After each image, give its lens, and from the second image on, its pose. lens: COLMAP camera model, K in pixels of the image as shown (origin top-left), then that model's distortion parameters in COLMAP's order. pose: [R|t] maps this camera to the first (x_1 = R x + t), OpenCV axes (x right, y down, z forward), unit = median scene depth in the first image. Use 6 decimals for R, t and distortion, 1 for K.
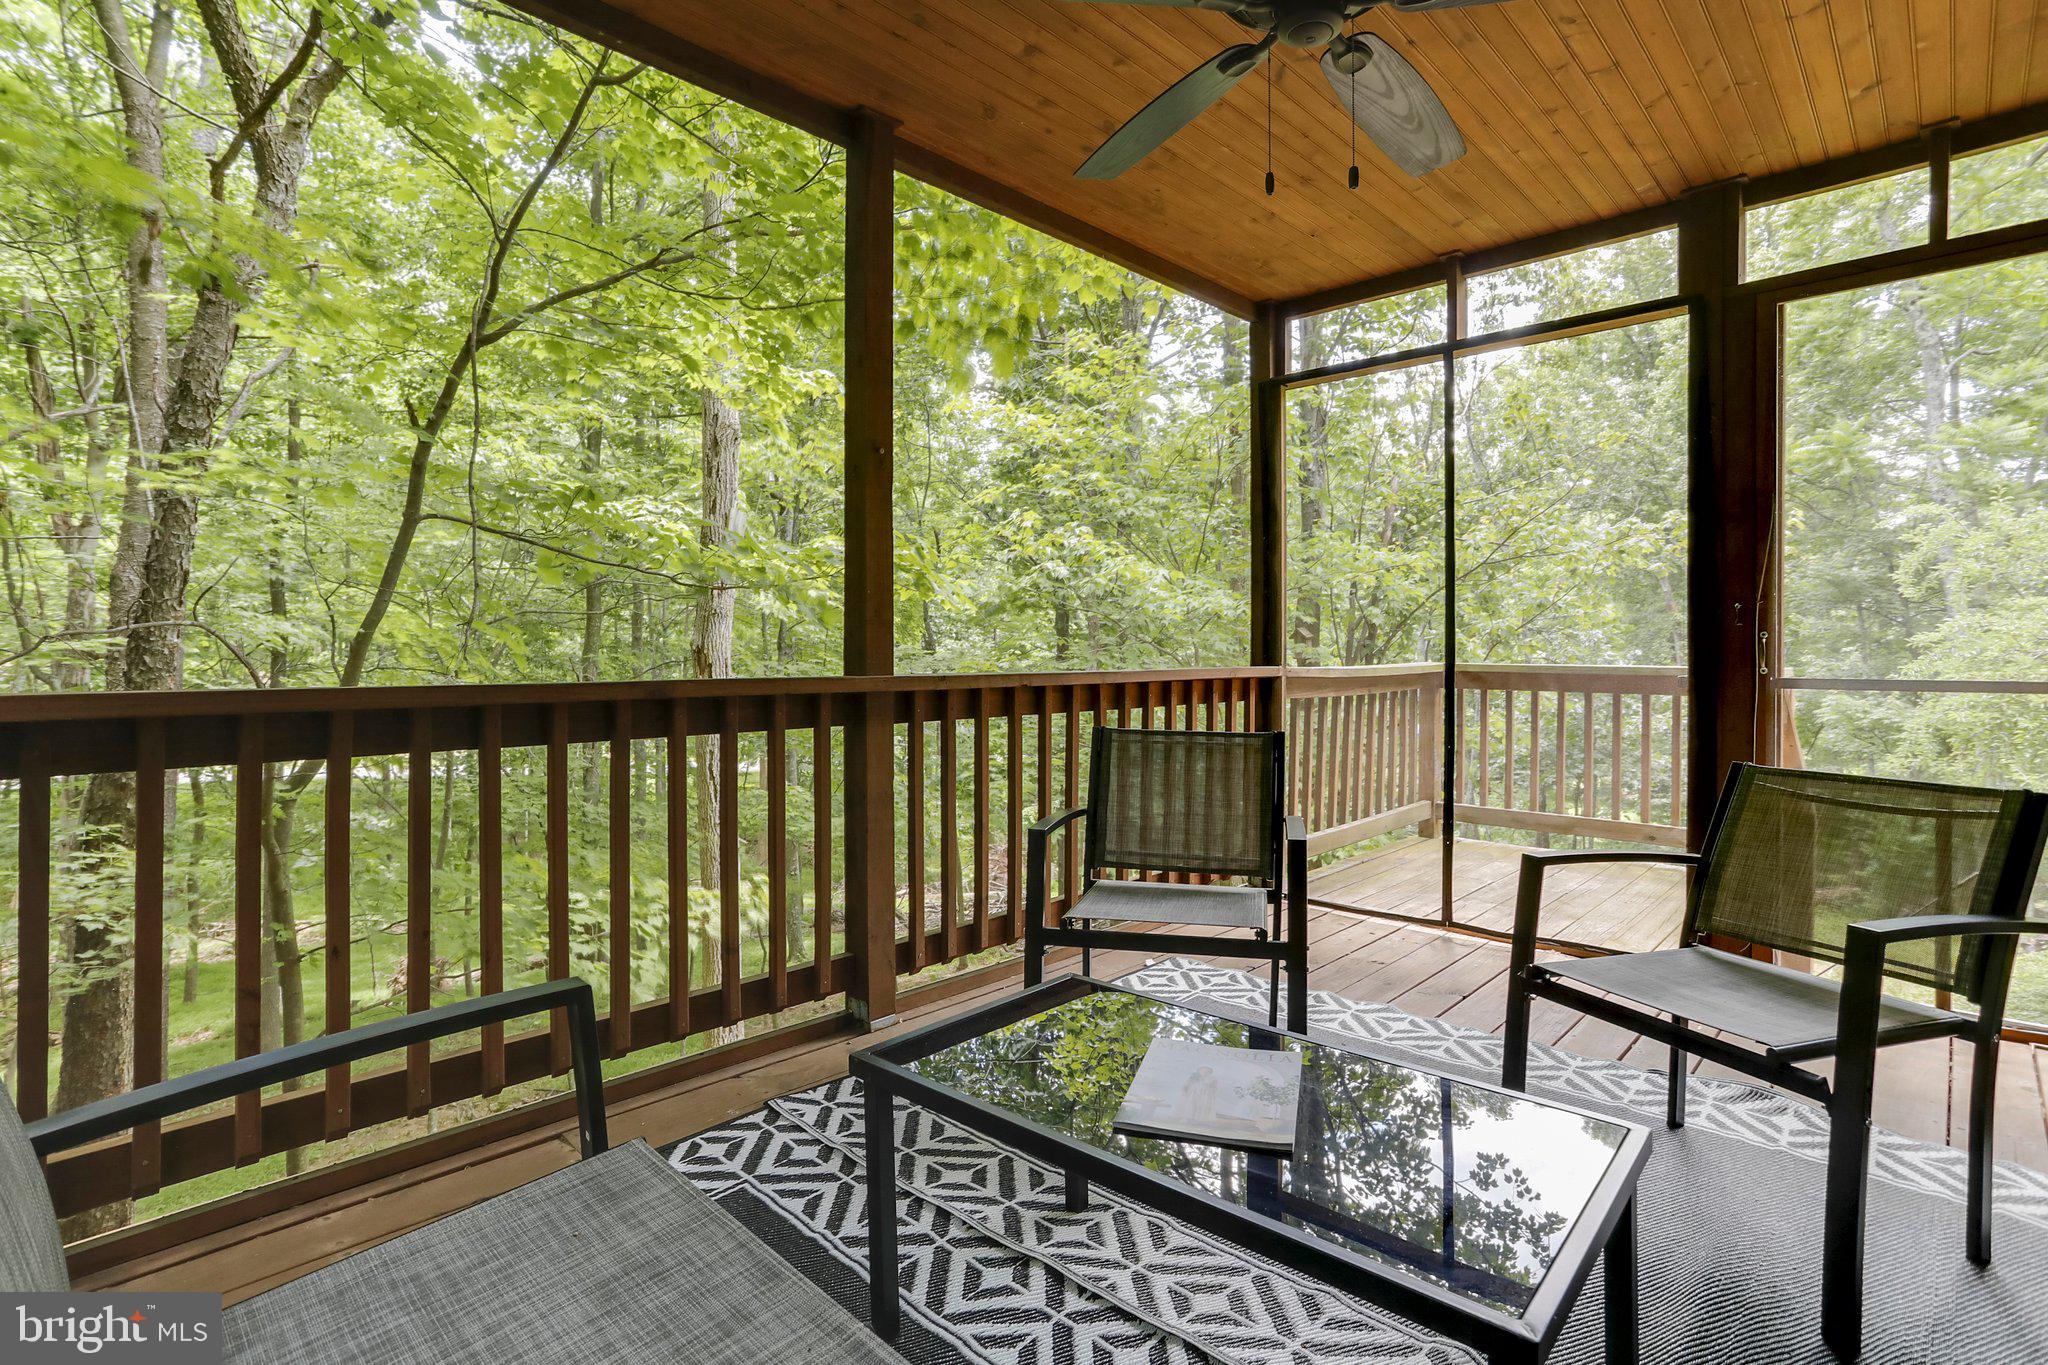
lens RADIAL K [[994.6, 0, 1015.8], [0, 994.6, 668.7], [0, 0, 1]] dist [0.000270, 0.000042]
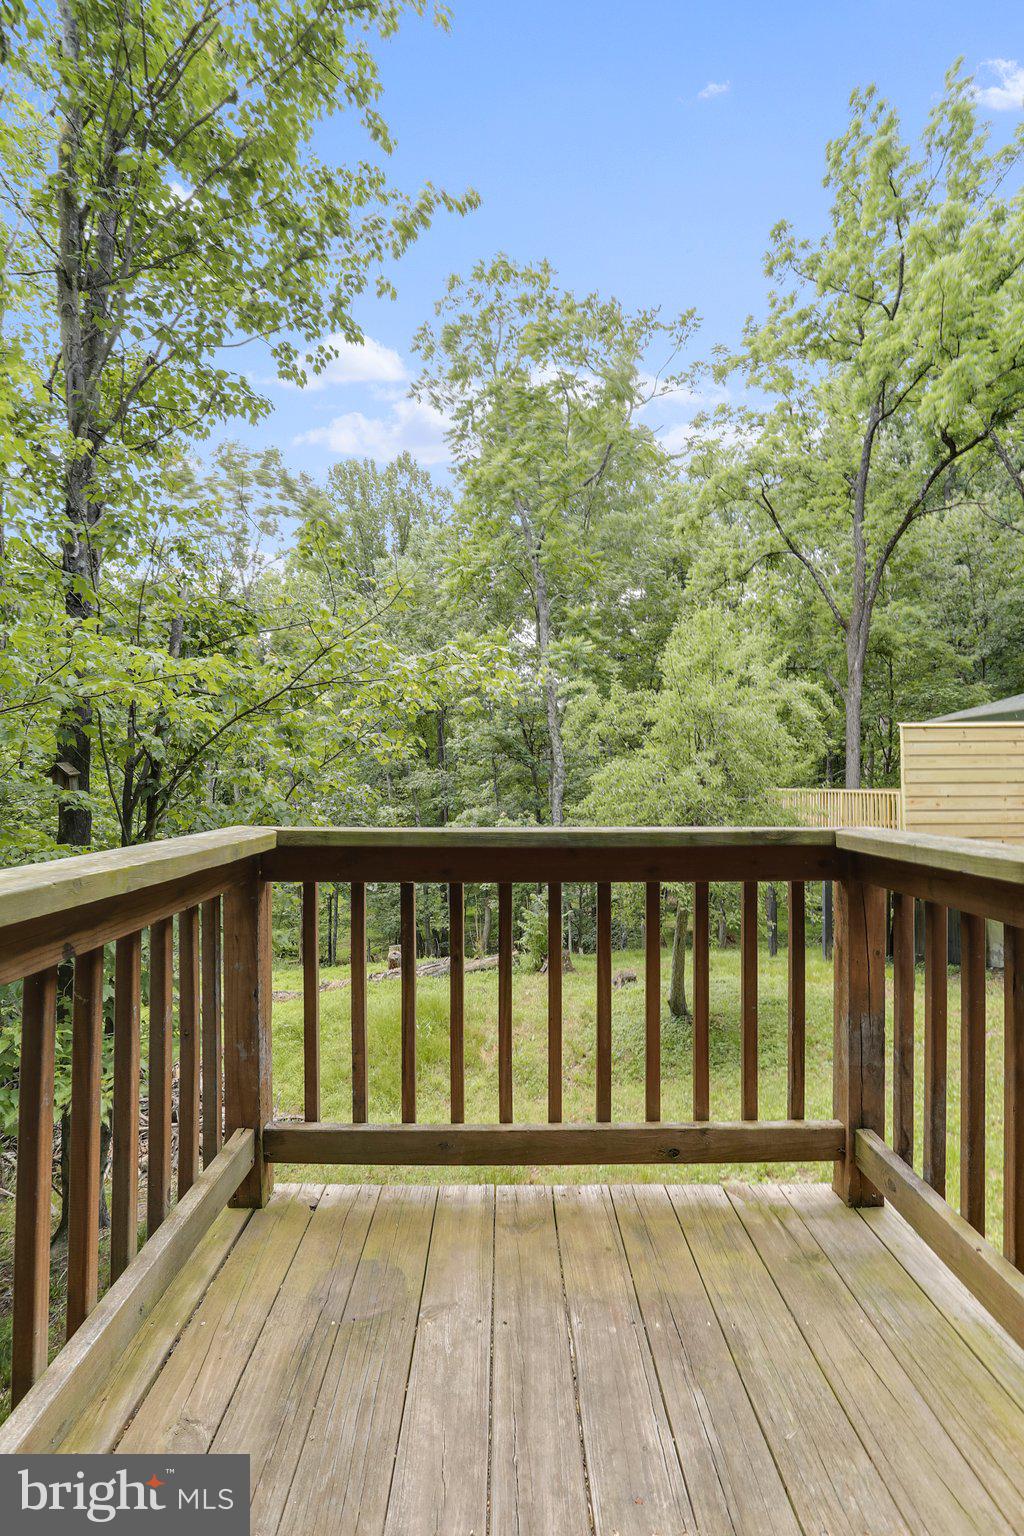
lens RADIAL K [[746.0, 0, 507.5], [0, 746.0, 770.8], [0, 0, 1]] dist [0.000270, 0.000042]
pose [[0.725533, 0.008717, 0.688133, 0.148239], [0.012543, 0.999586, -0.025886, -0.015898], [-0.688073, 0.027412, 0.725123, 0.361091]]
